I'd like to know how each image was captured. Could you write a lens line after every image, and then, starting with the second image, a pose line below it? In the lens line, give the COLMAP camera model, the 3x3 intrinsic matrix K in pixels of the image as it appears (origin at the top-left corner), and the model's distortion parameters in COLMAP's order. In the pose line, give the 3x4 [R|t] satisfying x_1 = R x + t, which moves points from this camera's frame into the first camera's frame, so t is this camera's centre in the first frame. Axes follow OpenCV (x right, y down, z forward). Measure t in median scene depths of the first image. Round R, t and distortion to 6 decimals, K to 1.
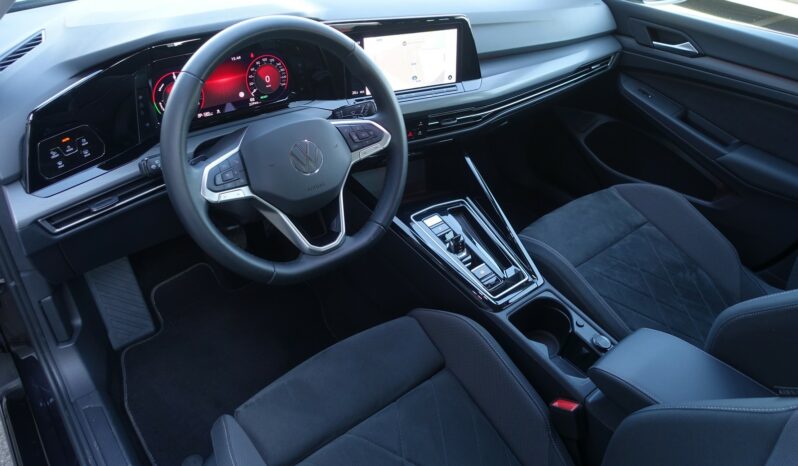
lens RADIAL K [[553.6, 0, 399.0], [0, 553.6, 233.0], [0, 0, 1]] dist [-0.005695, -0.001302]
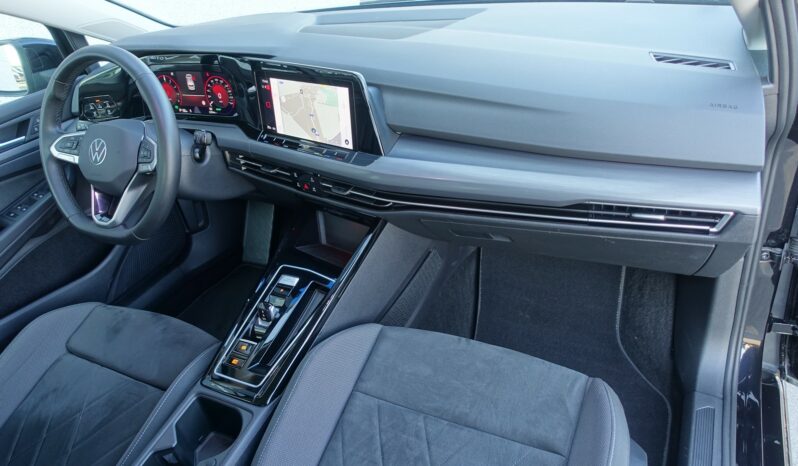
lens RADIAL K [[553.6, 0, 399.0], [0, 553.6, 233.0], [0, 0, 1]] dist [-0.005695, -0.001302]
pose [[0.366560, 0.402203, -0.838968, 1.034965], [-0.402915, 0.881415, 0.246512, -0.467619], [0.838626, 0.247672, 0.485145, 0.812582]]
